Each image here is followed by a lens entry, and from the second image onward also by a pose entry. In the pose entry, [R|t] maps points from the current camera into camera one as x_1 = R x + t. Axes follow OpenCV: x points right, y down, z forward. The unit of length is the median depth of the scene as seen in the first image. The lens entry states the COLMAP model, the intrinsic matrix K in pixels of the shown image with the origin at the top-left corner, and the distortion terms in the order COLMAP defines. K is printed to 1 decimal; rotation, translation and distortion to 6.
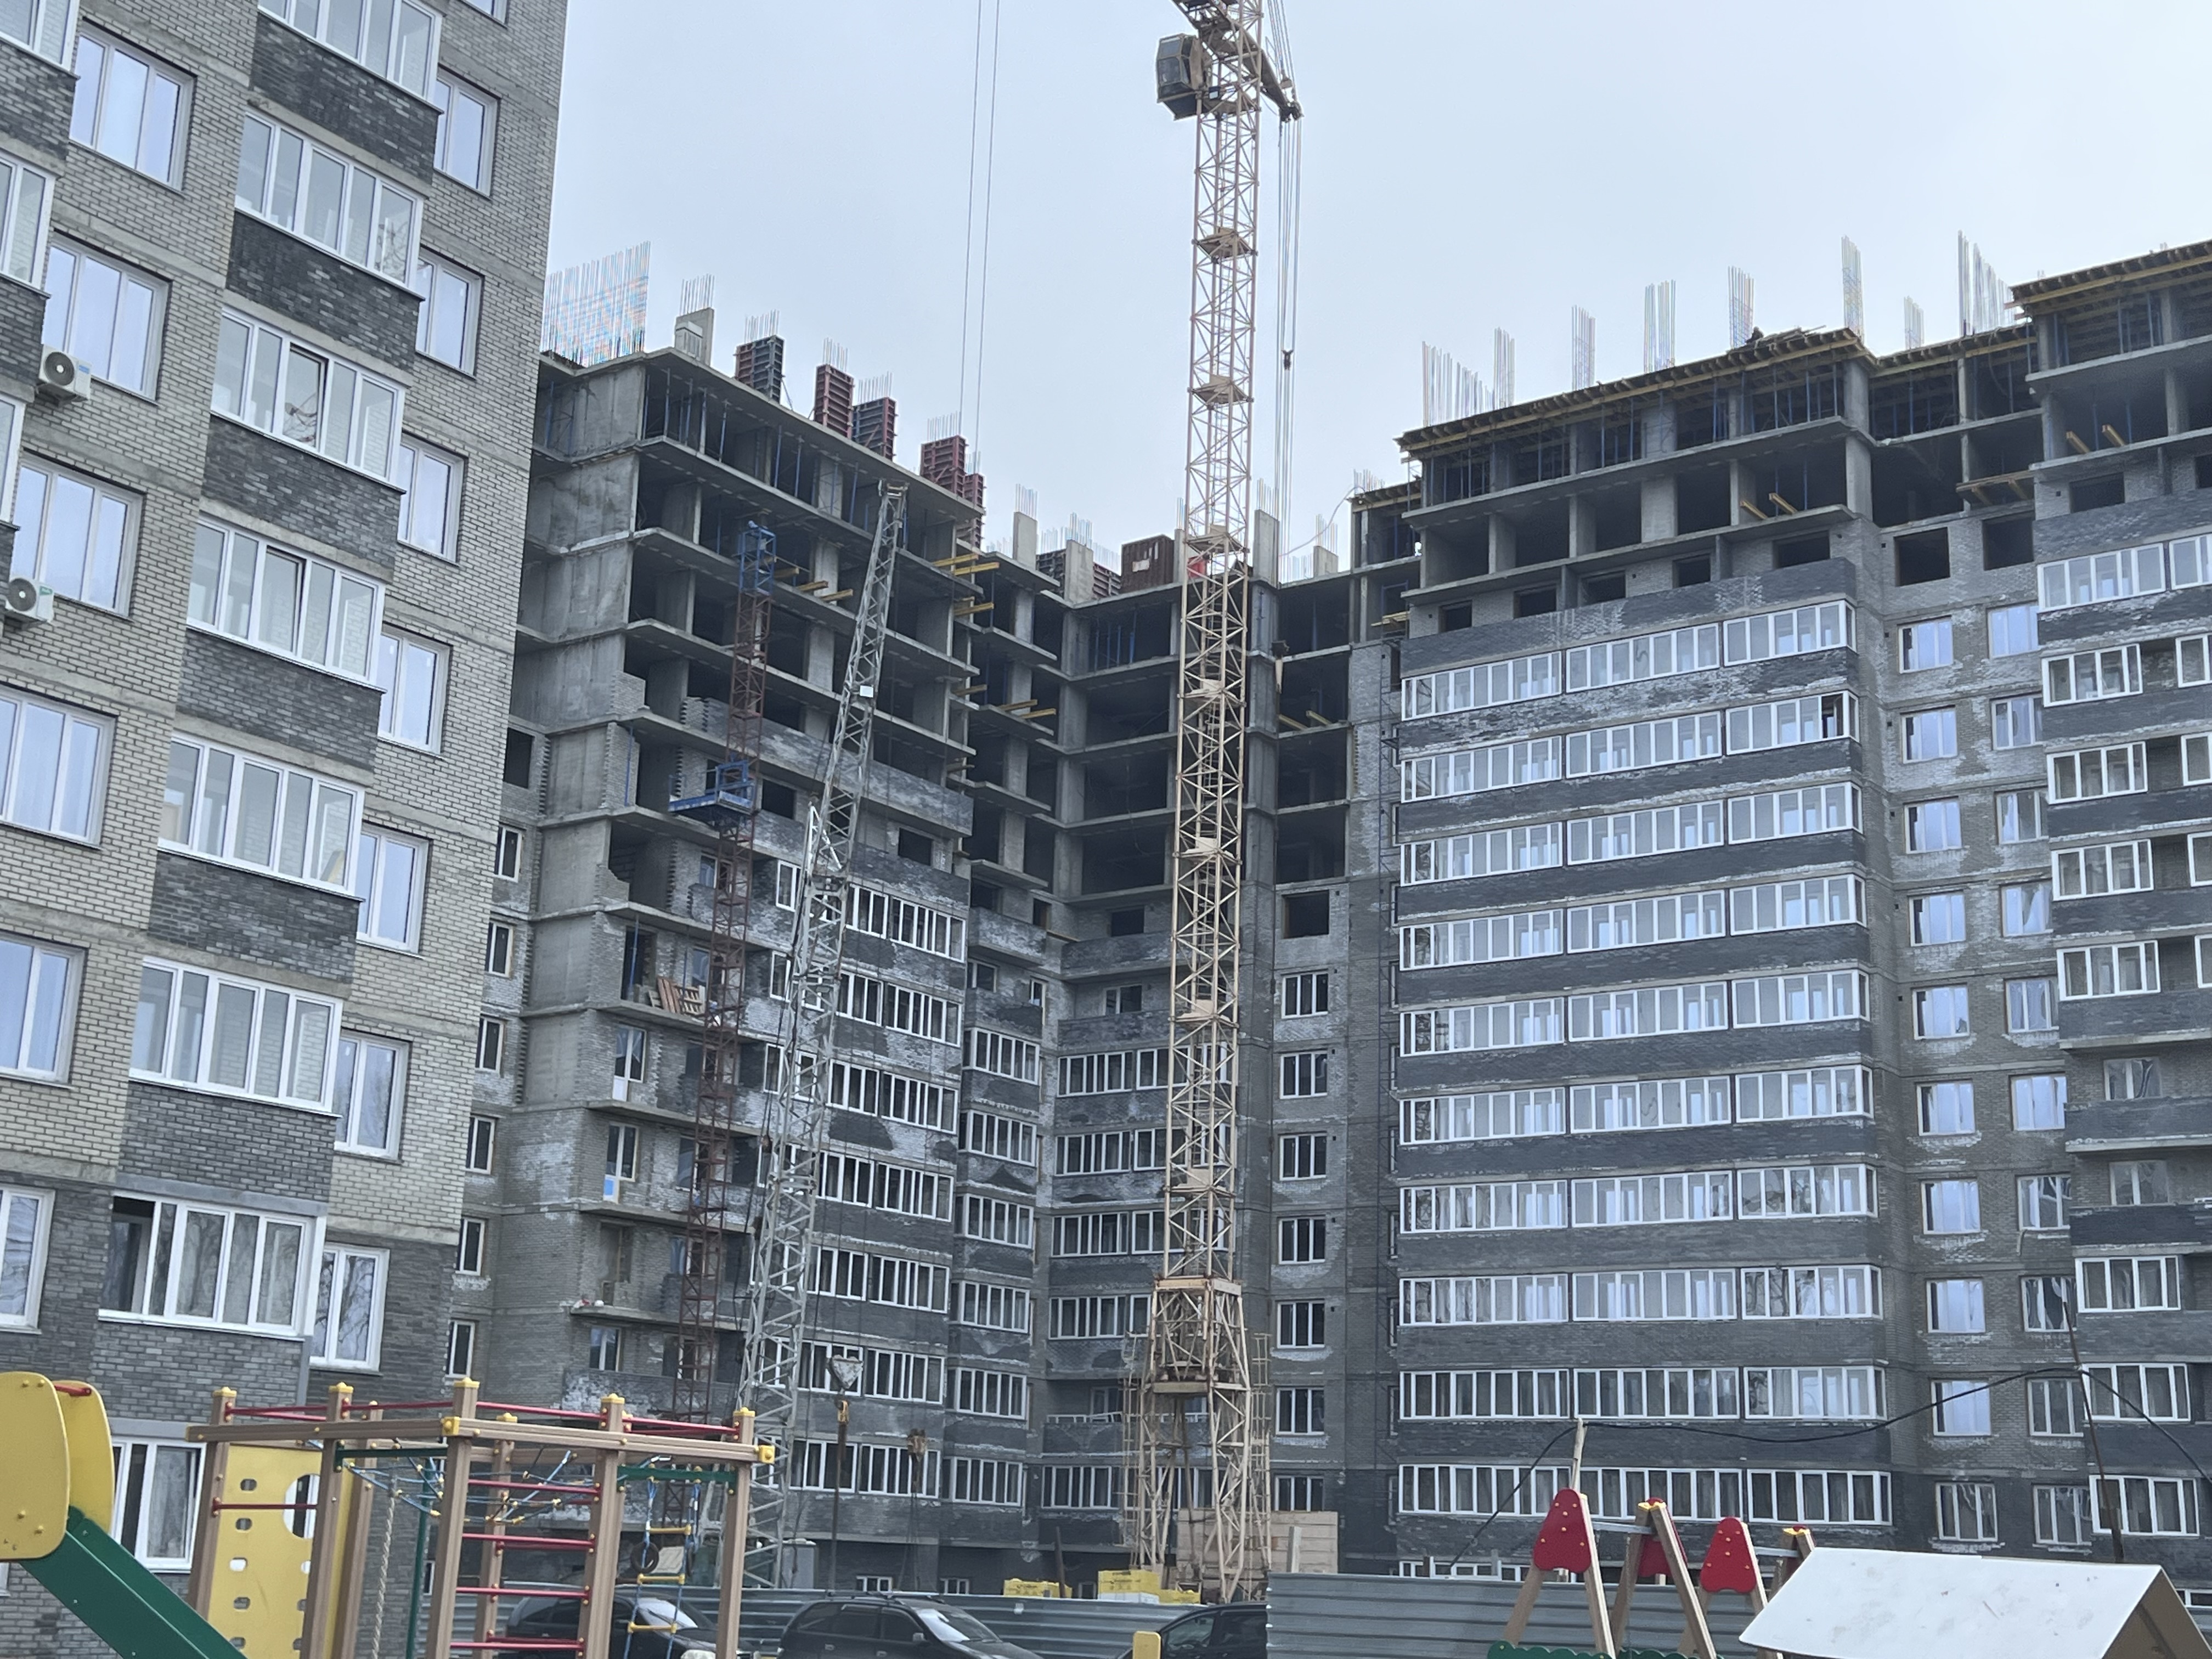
lens RADIAL K [[2857.7, 0, 1080.2], [0, 2857.7, 846.9], [0, 0, 1]] dist [0.088581, 0.000000]
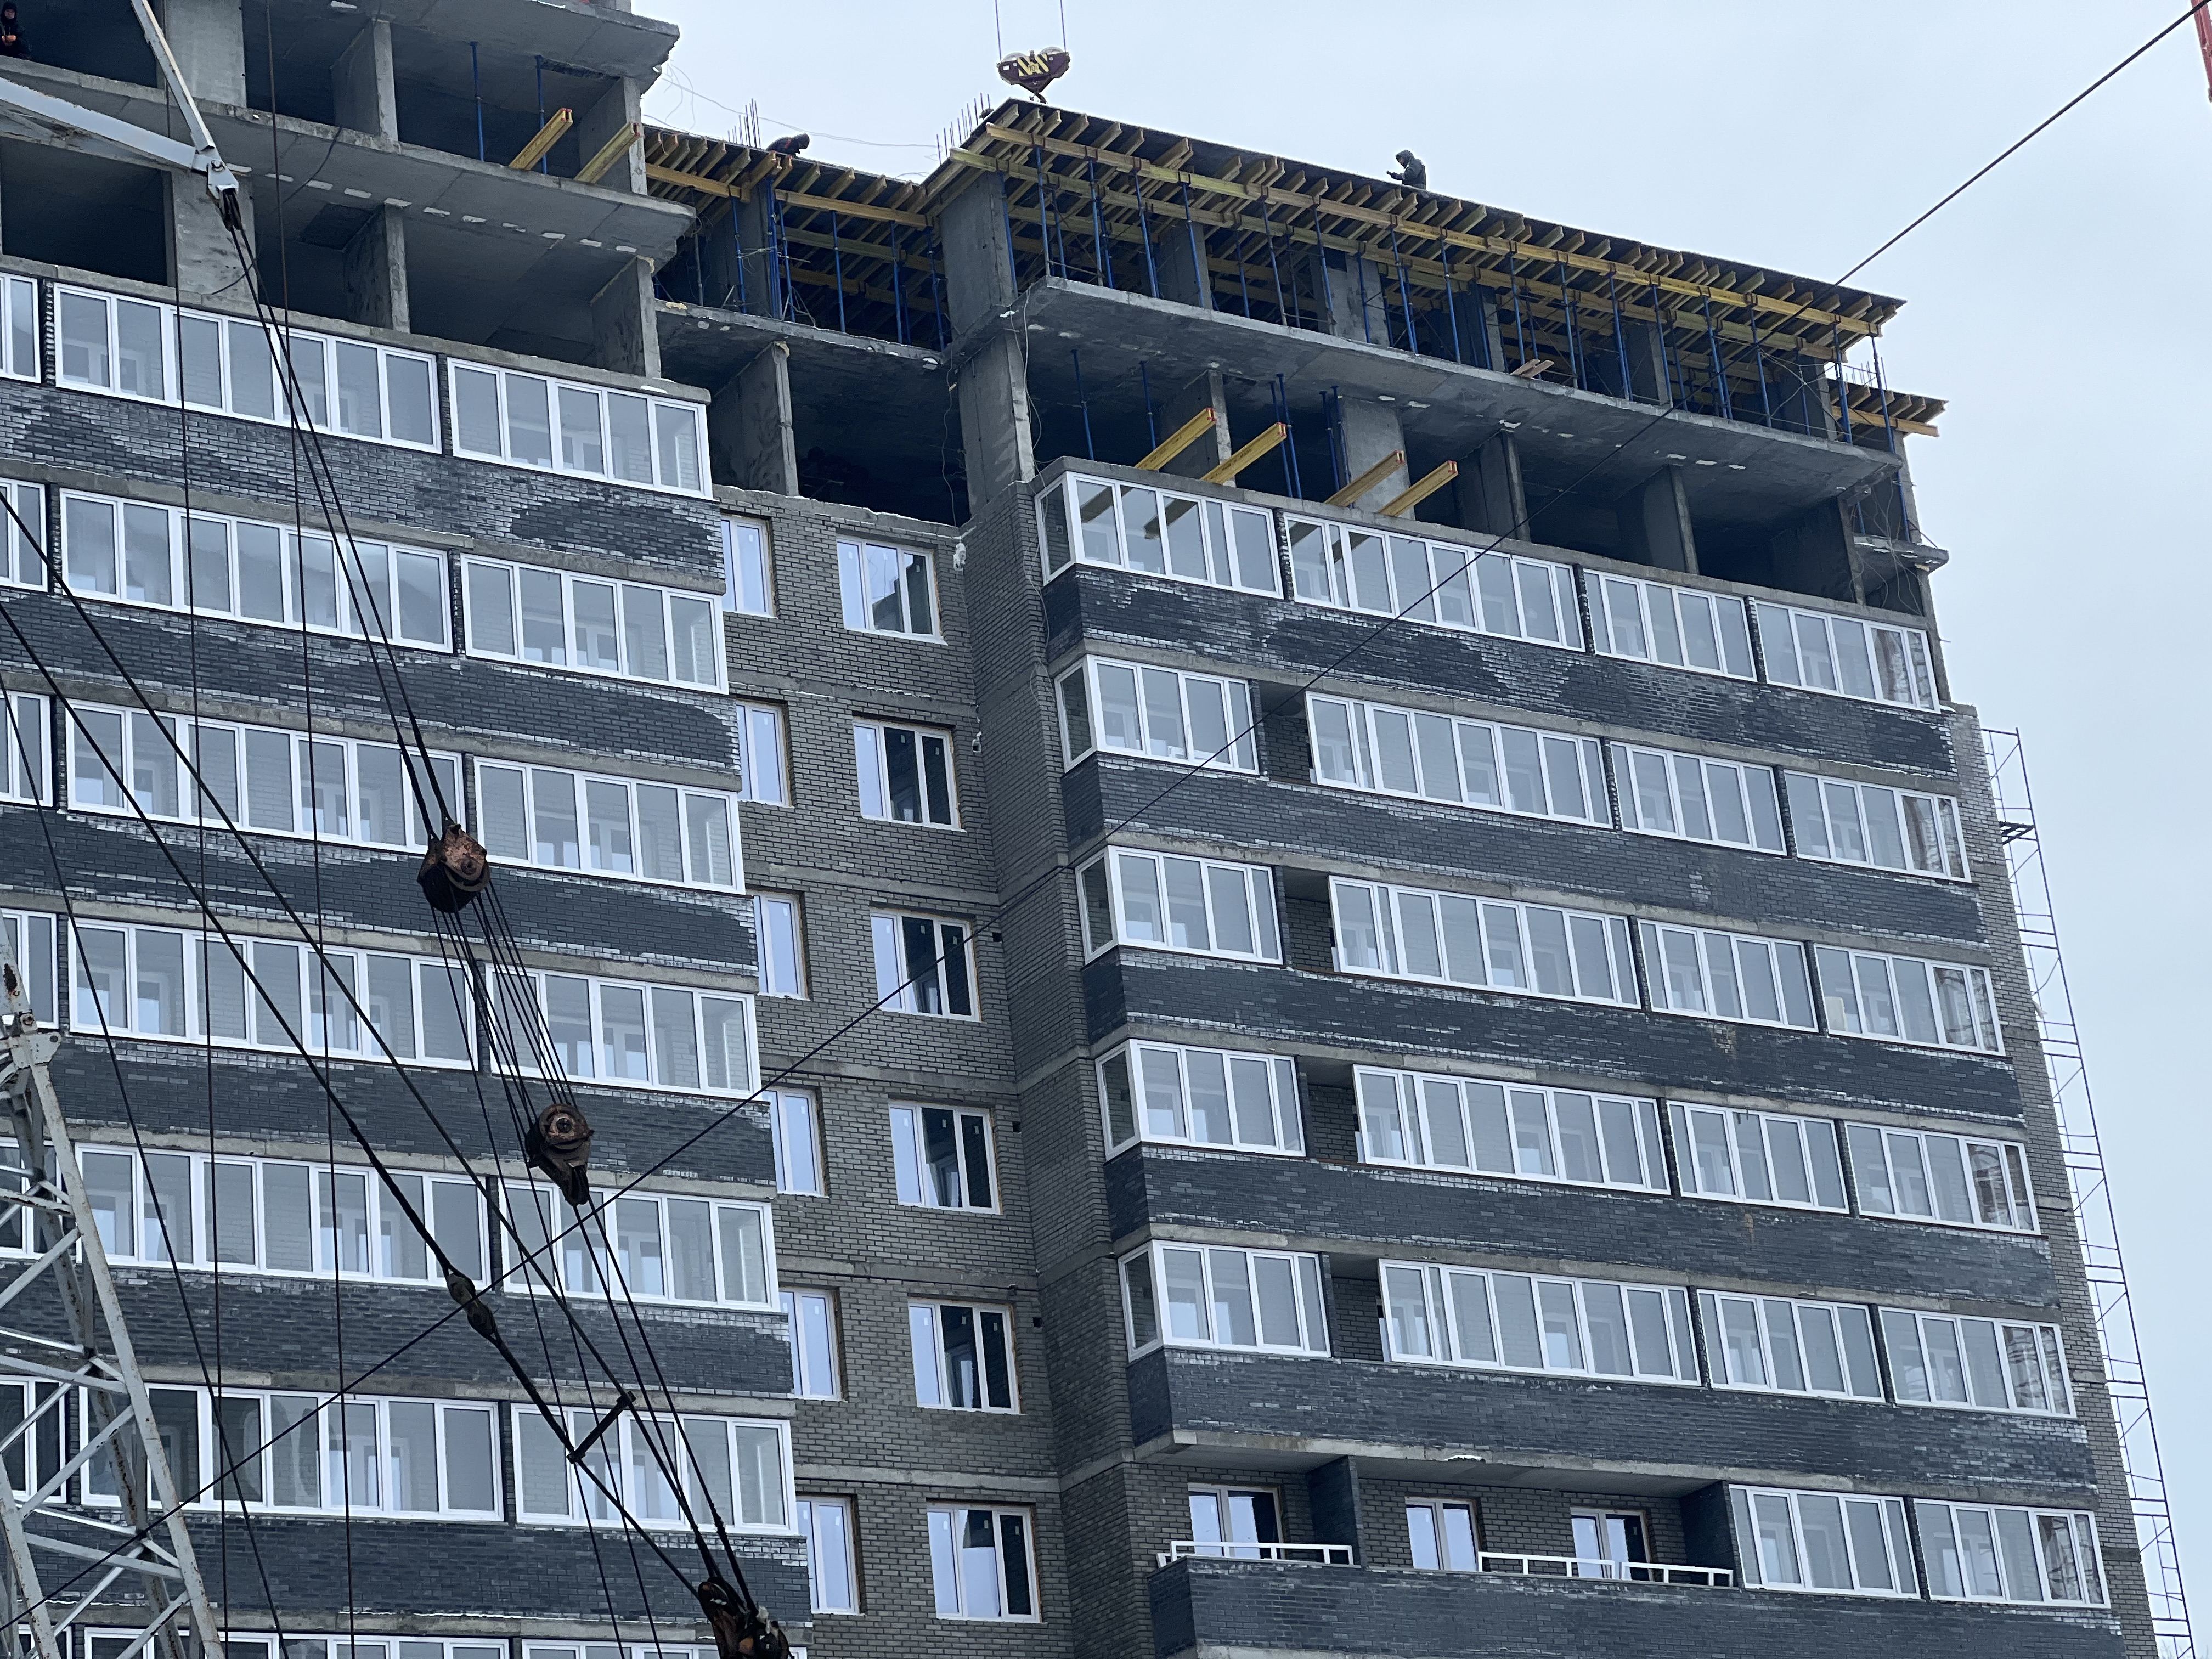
lens RADIAL K [[4959.5, 0, 1074.4], [0, 4959.5, 830.1], [0, 0, 1]] dist [0.201346, 0.000000]
pose [[0.370537, 0.279921, 0.885633, -0.375955], [-0.122629, 0.959903, -0.252089, 0.163381], [-0.920687, -0.015196, 0.390006, 0.631608]]
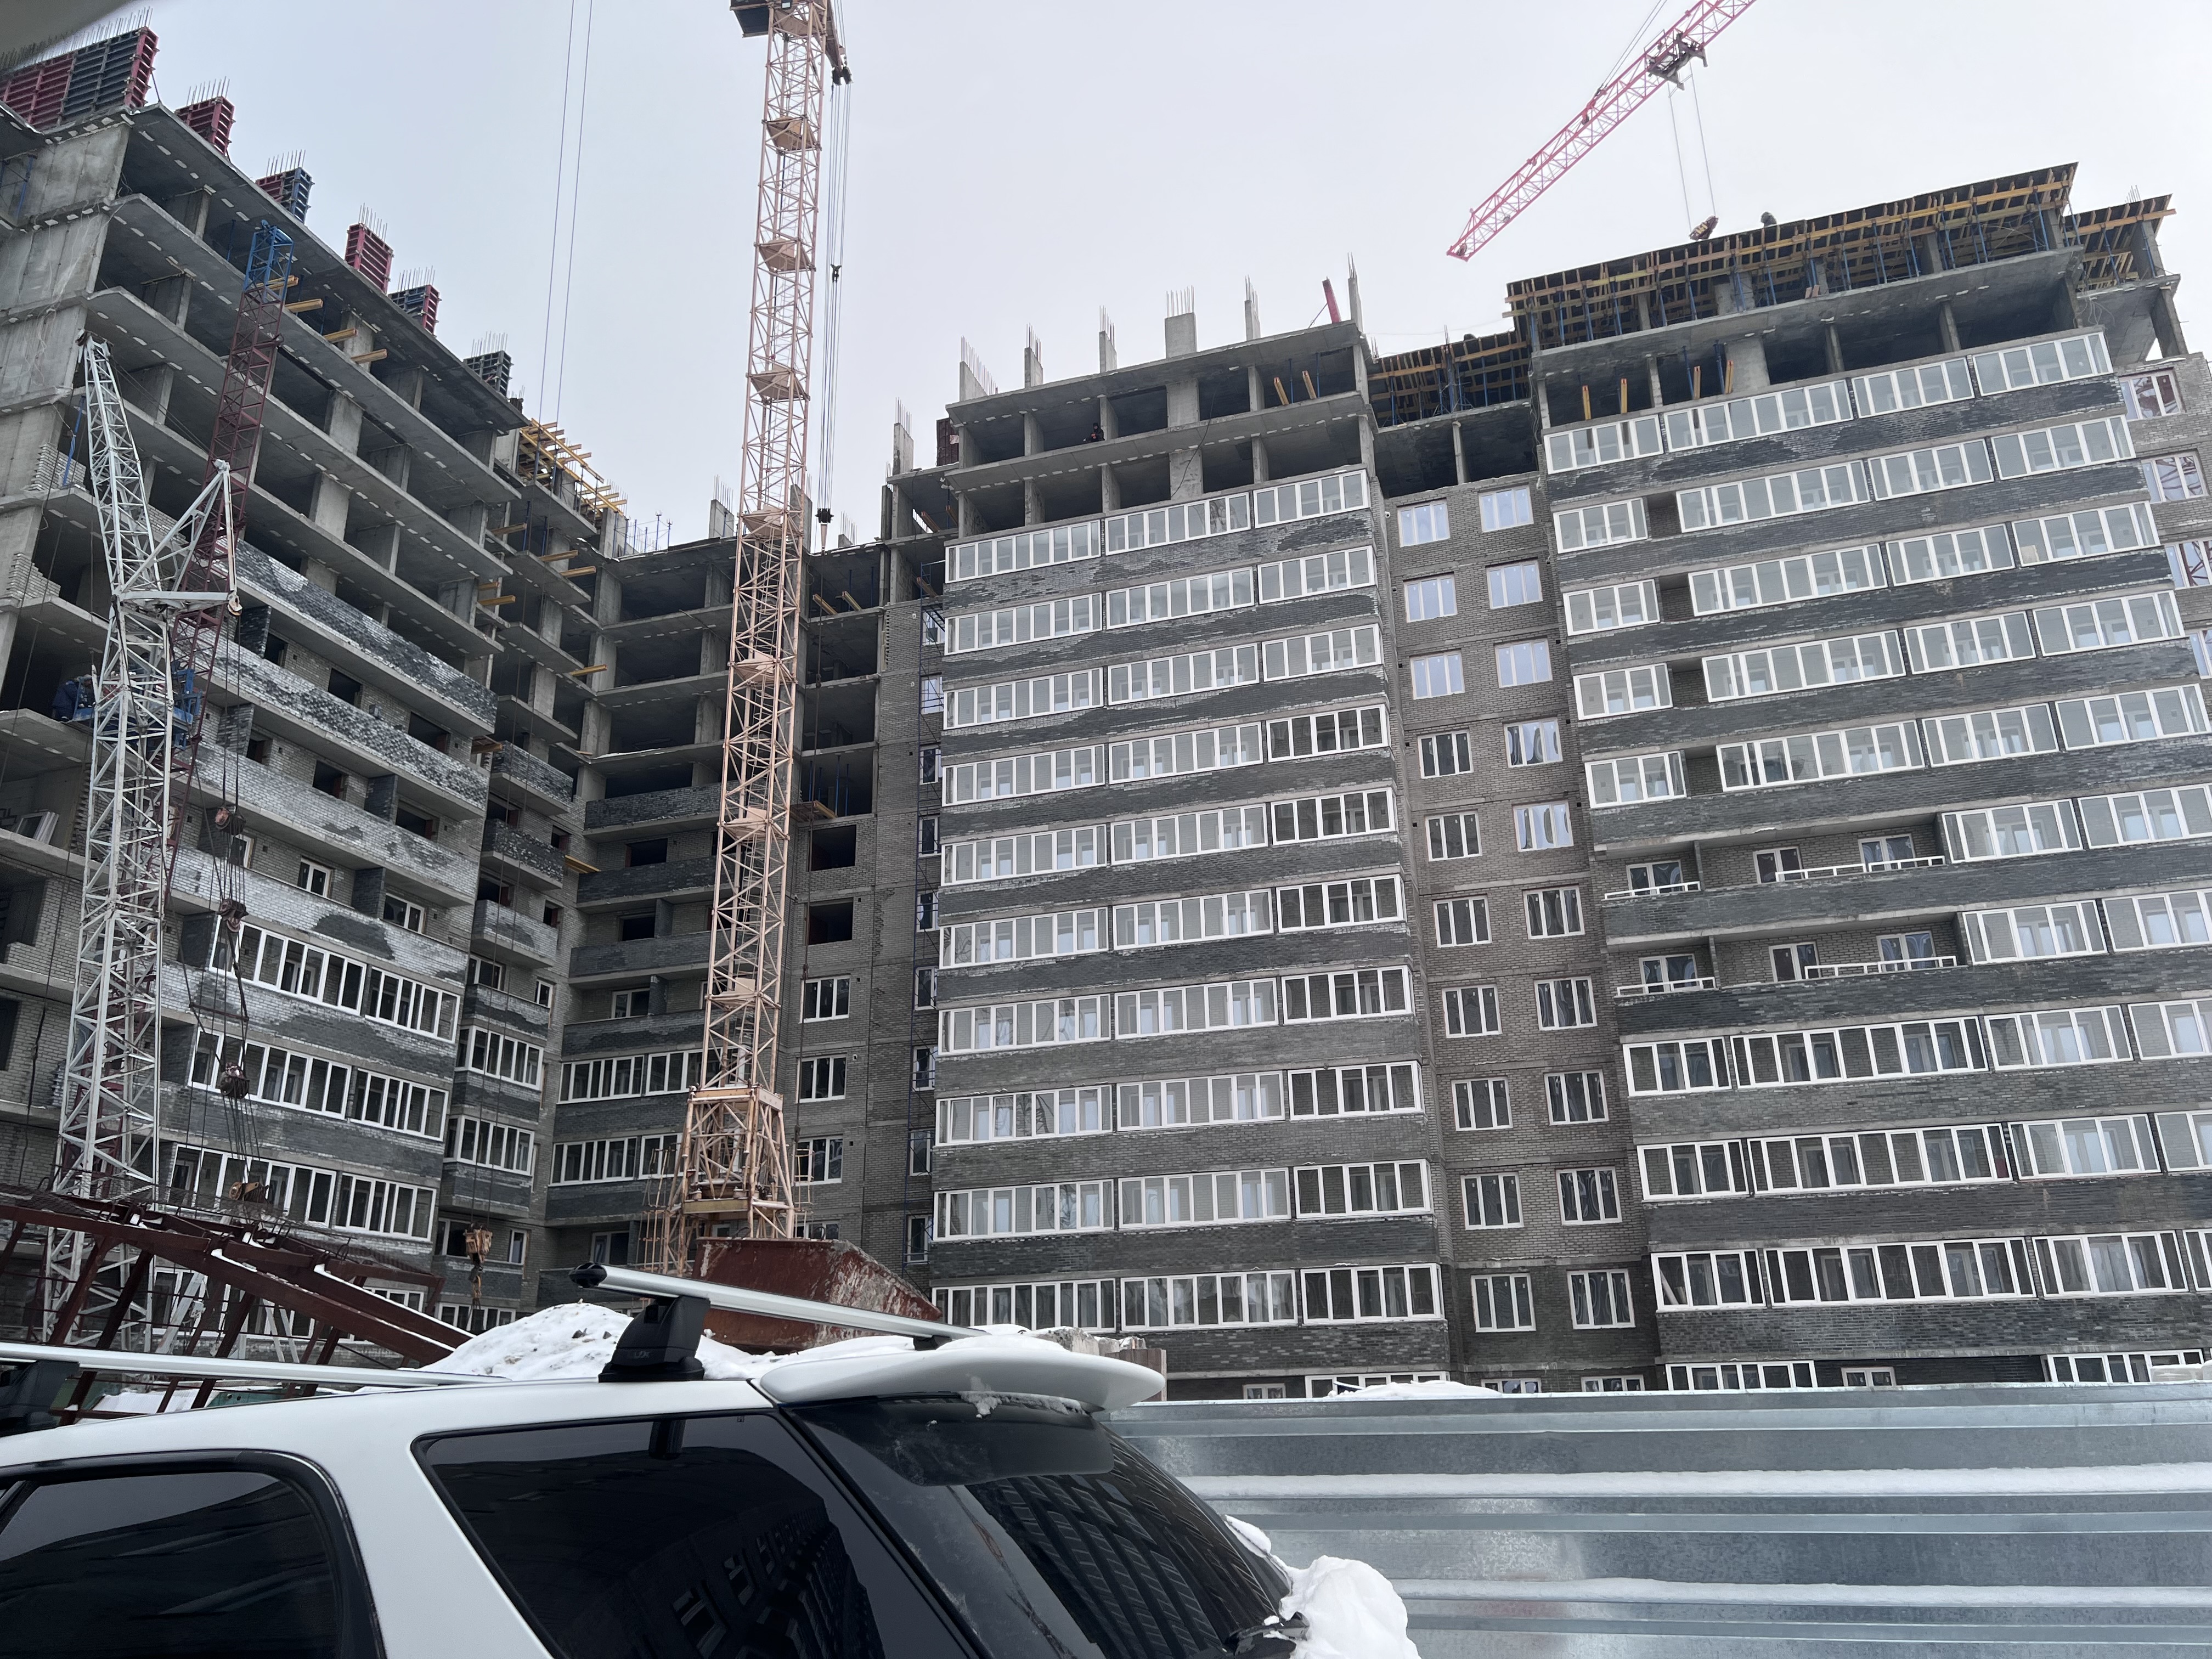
lens RADIAL K [[1659.4, 0, 1120.3], [0, 1659.4, 817.0], [0, 0, 1]] dist [0.086137, -0.104681]
pose [[0.945578, 0.058257, 0.320138, -0.020706], [-0.026633, 0.994398, -0.102291, 0.112864], [-0.324304, 0.088198, 0.941832, 0.430778]]
